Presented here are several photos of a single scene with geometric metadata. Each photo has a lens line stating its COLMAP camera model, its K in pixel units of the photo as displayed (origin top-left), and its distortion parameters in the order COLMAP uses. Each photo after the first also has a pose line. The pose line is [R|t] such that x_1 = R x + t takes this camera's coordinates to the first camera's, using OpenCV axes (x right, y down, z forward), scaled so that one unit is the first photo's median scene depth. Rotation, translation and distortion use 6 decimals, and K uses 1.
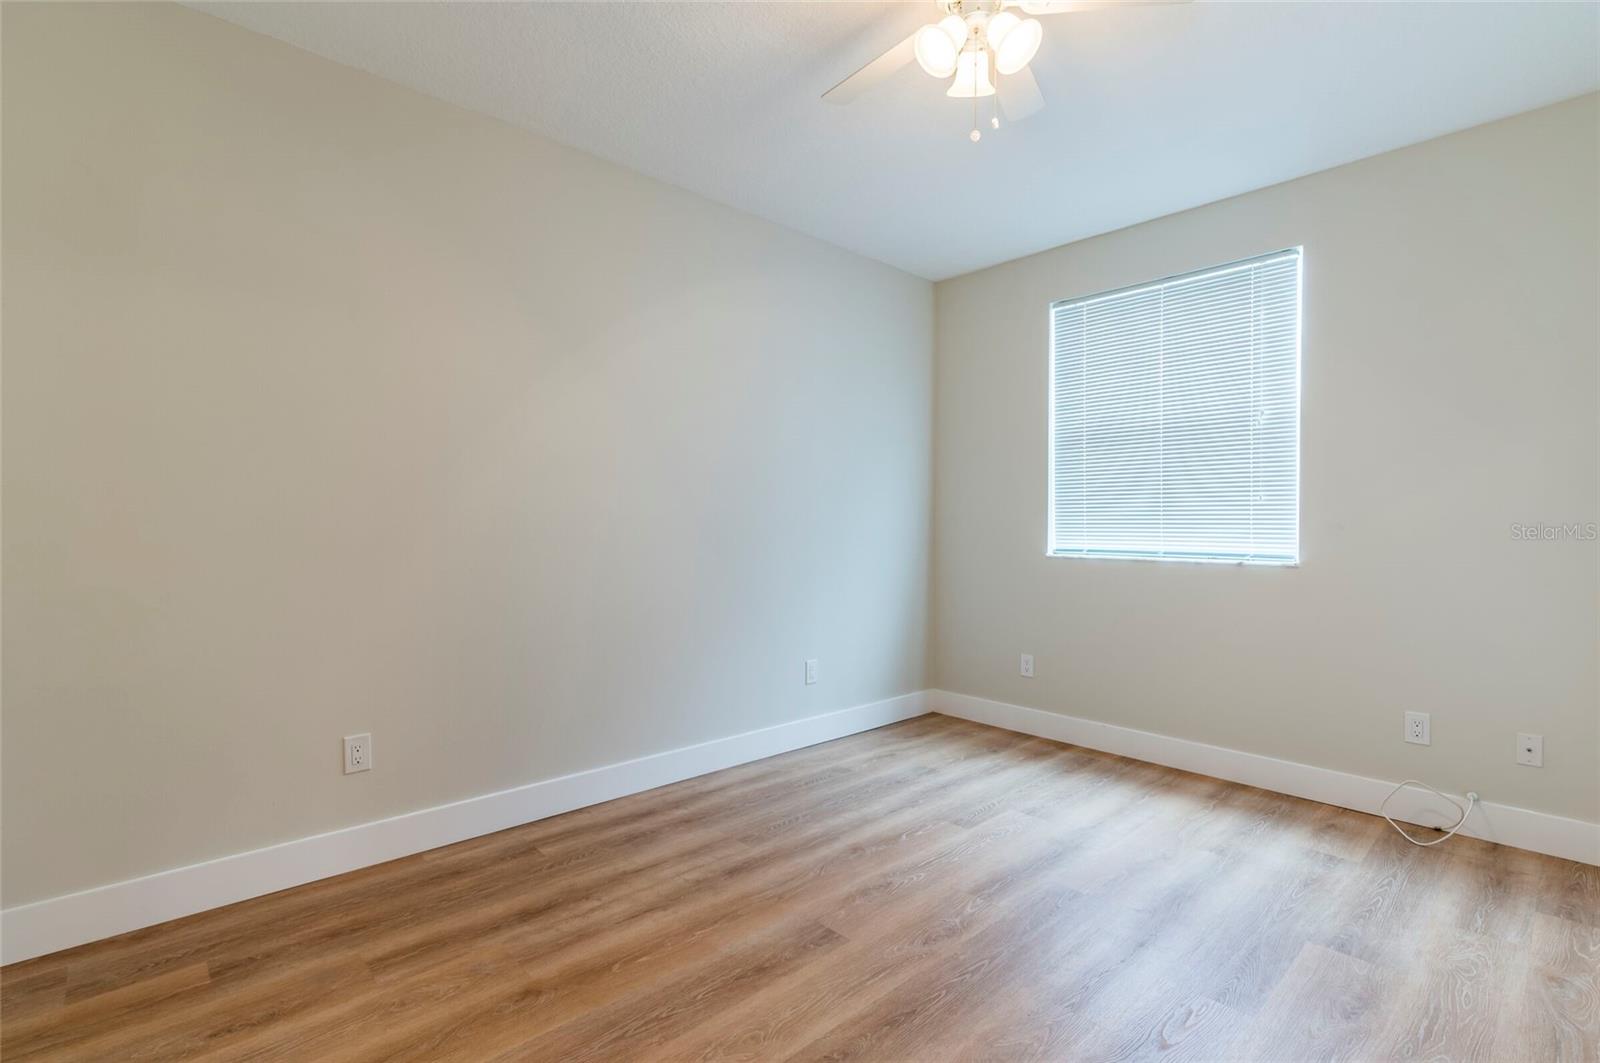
lens RADIAL K [[731.2, 0, 797.7], [0, 731.2, 524.2], [0, 0, 1]] dist [0.000736, 0.000703]
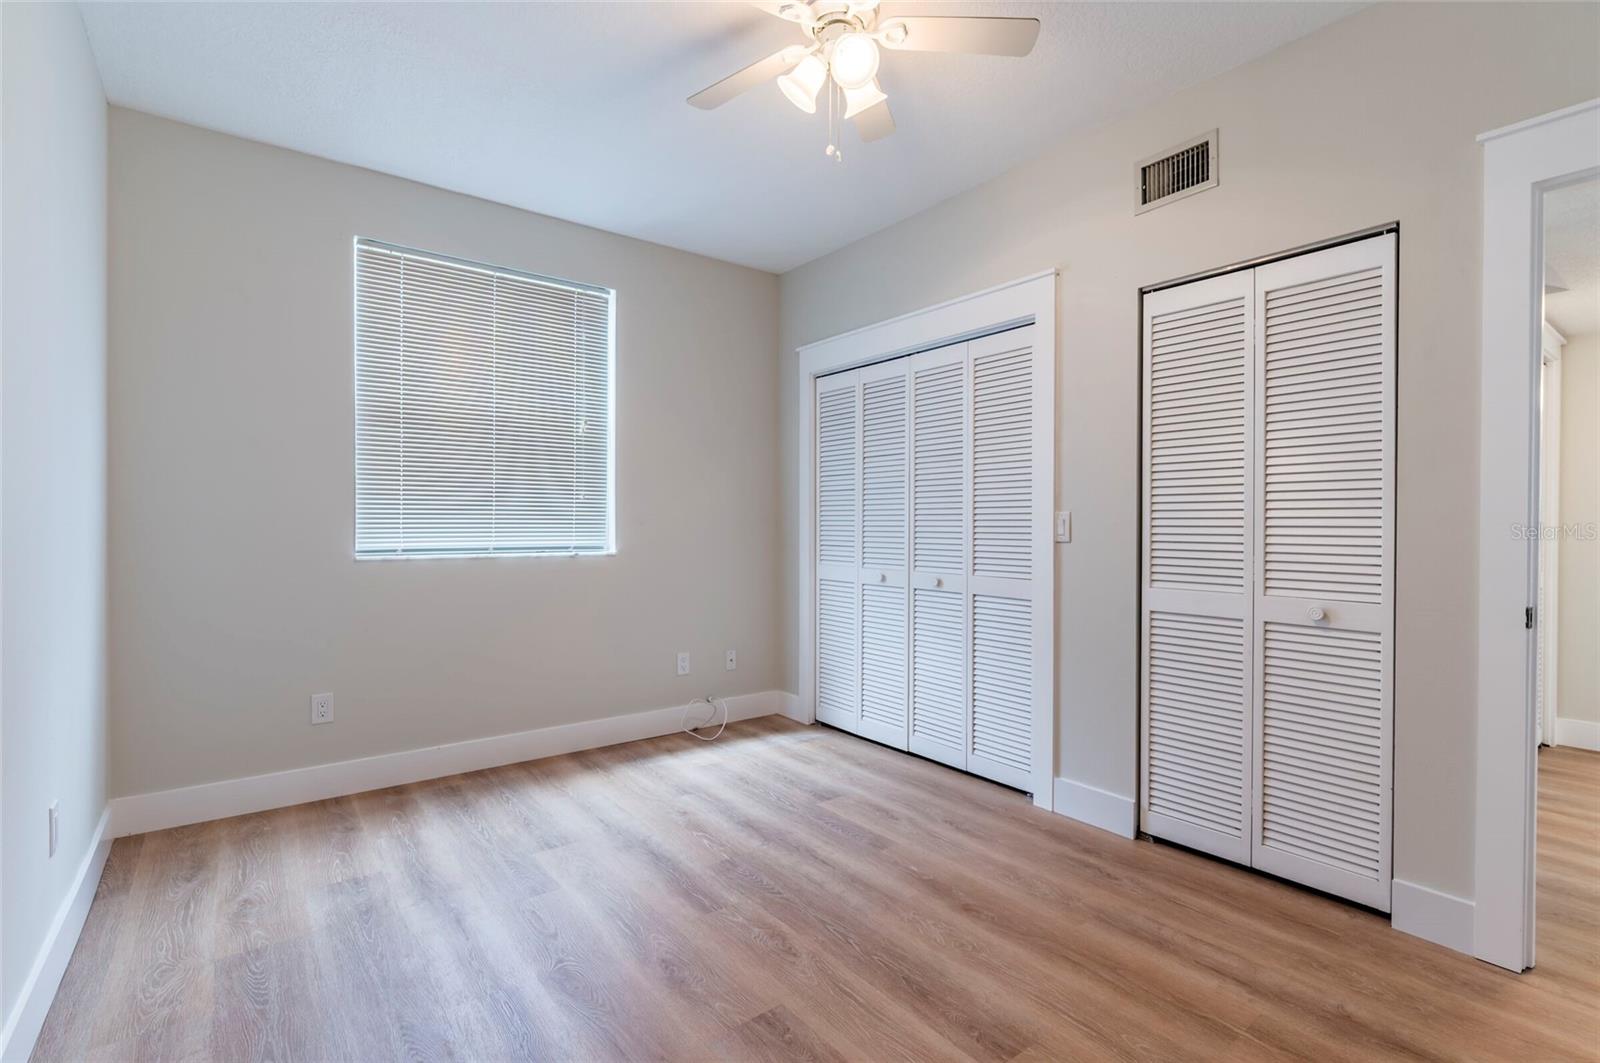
lens RADIAL K [[728.8, 0, 810.5], [0, 728.8, 531.3], [0, 0, 1]] dist [0.000316, 0.000123]
pose [[0.101579, -0.013012, 0.994742, -0.450585], [-0.001690, 0.999911, 0.013252, 0.002158], [-0.994826, -0.003027, 0.101548, 0.517456]]
